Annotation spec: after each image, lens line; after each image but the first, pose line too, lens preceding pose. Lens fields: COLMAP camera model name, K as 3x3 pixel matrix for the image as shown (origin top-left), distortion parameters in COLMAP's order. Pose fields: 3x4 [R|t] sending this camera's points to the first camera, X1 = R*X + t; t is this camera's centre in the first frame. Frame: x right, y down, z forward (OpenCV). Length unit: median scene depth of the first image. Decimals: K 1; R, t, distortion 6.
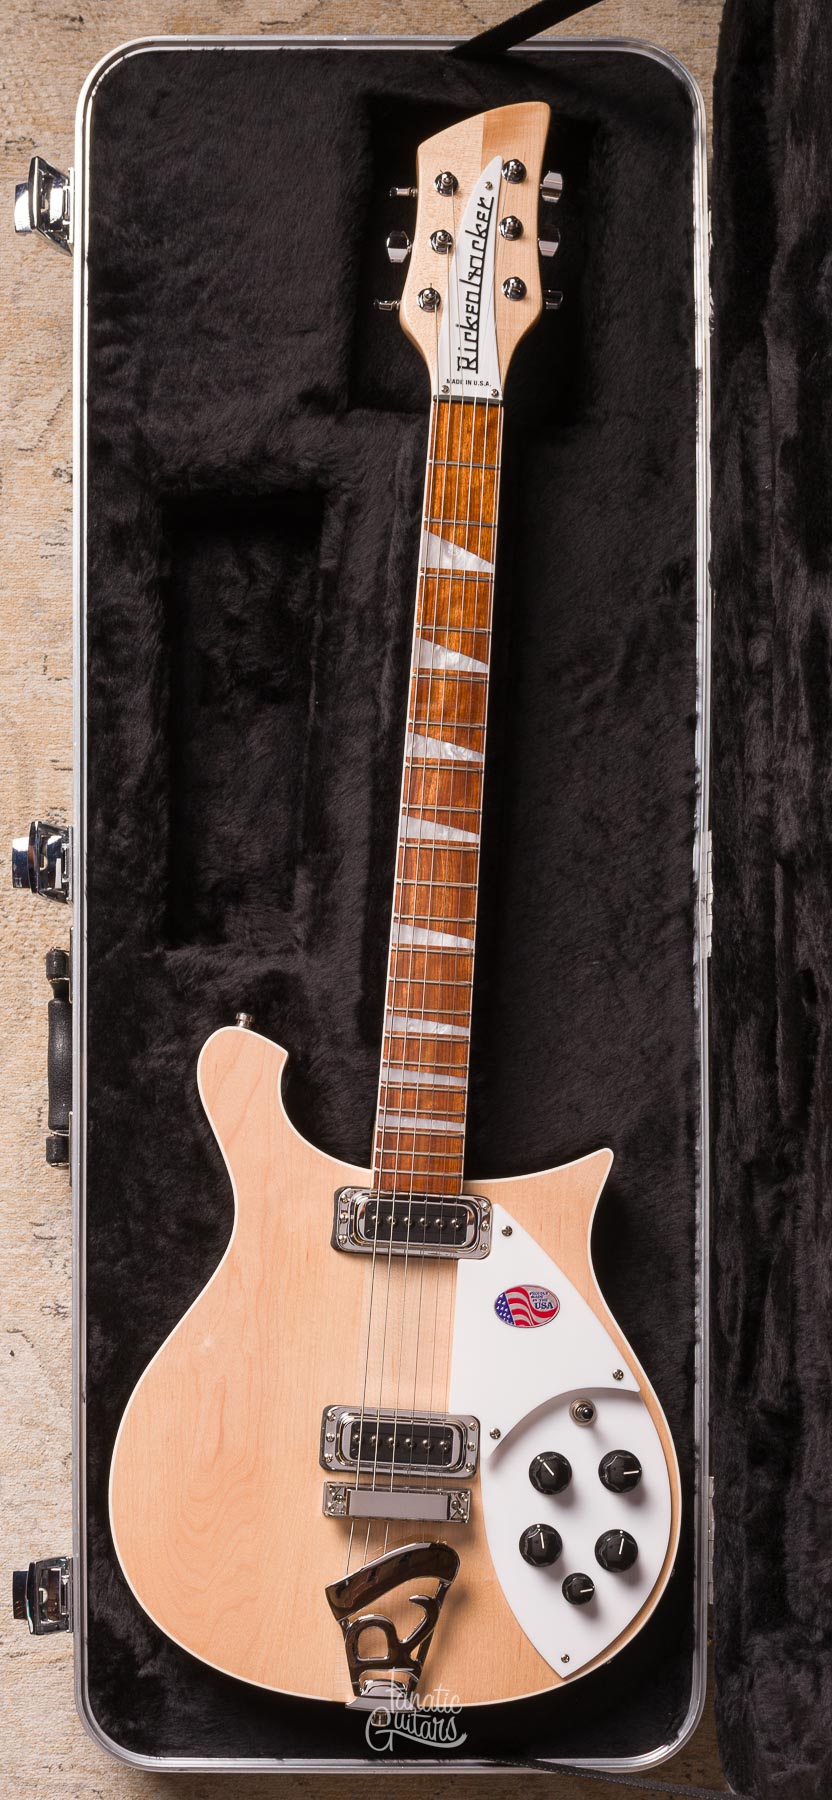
lens RADIAL K [[2315.1, 0, 350.1], [0, 2315.1, 1297.4], [0, 0, 1]] dist [0.009957, -0.021678]
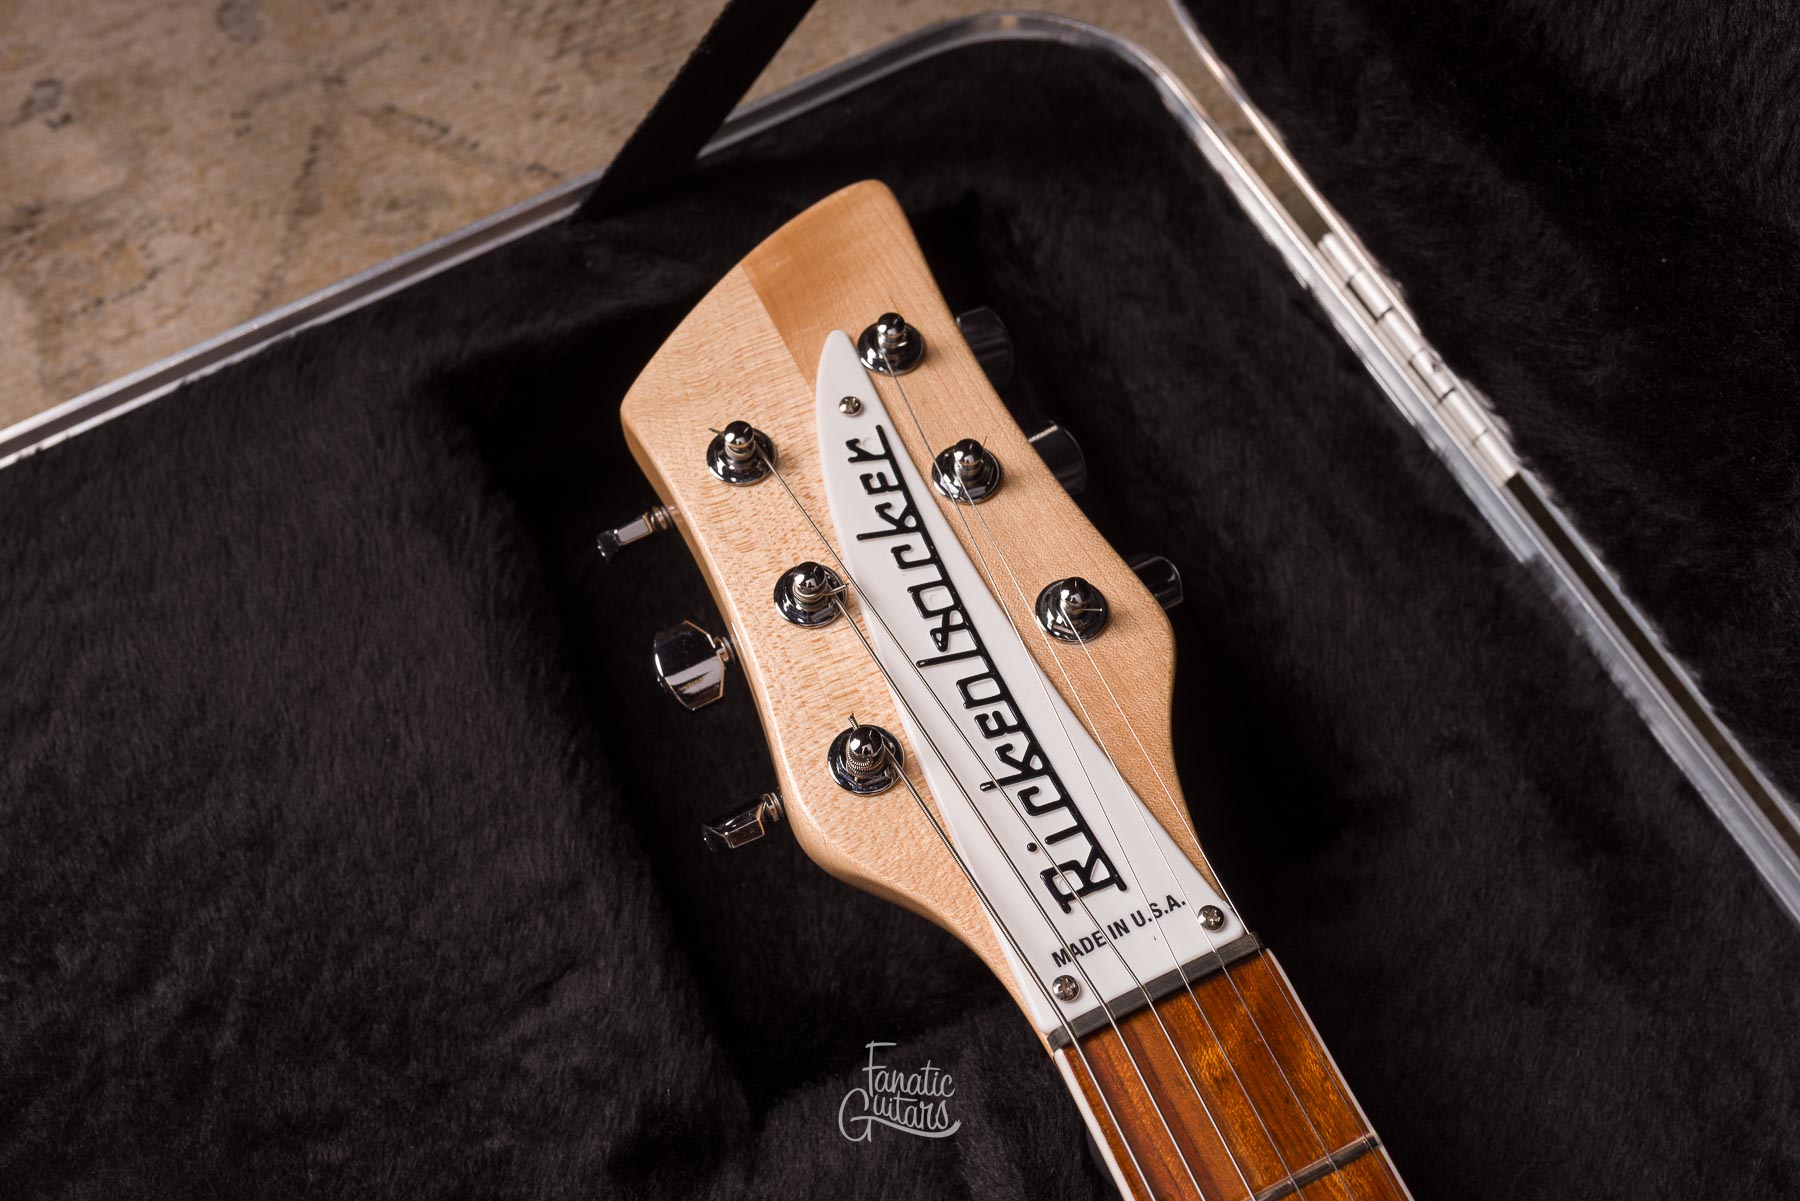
lens RADIAL K [[1804.6, 0, 900.0], [0, 1804.6, 600.5], [0, 0, 1]] dist [-0.001341, 0.009241]
pose [[0.871297, -0.449254, 0.197518, -0.000815], [0.490662, 0.805377, -0.332594, -0.349169], [-0.009657, 0.386703, 0.922154, 0.733508]]
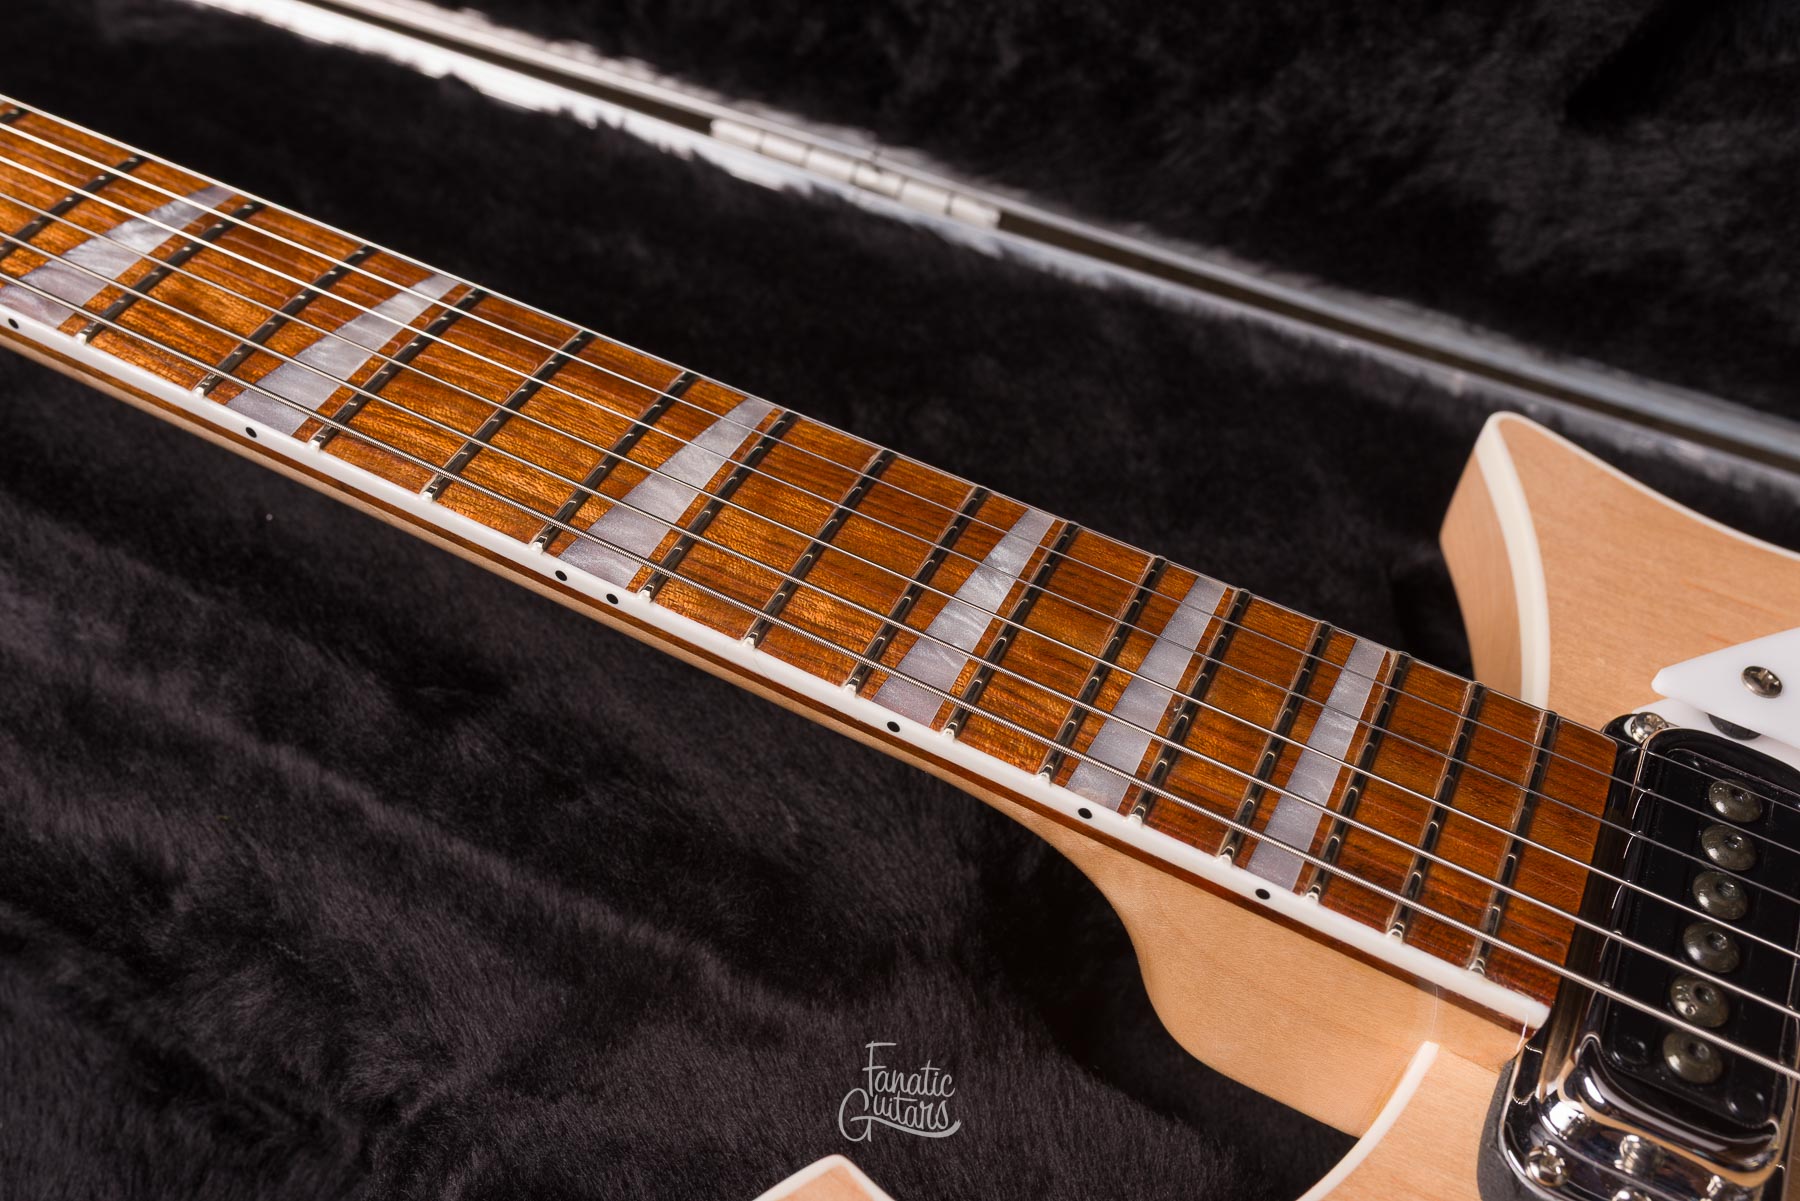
lens RADIAL K [[1824.9, 0, 900.0], [0, 1824.9, 600.5], [0, 0, 1]] dist [-0.006883, -0.001414]
pose [[0.371871, -0.680139, 0.631761, -0.095516], [0.924230, 0.334809, -0.183579, -0.082736], [-0.086660, 0.652161, 0.753111, 0.806109]]
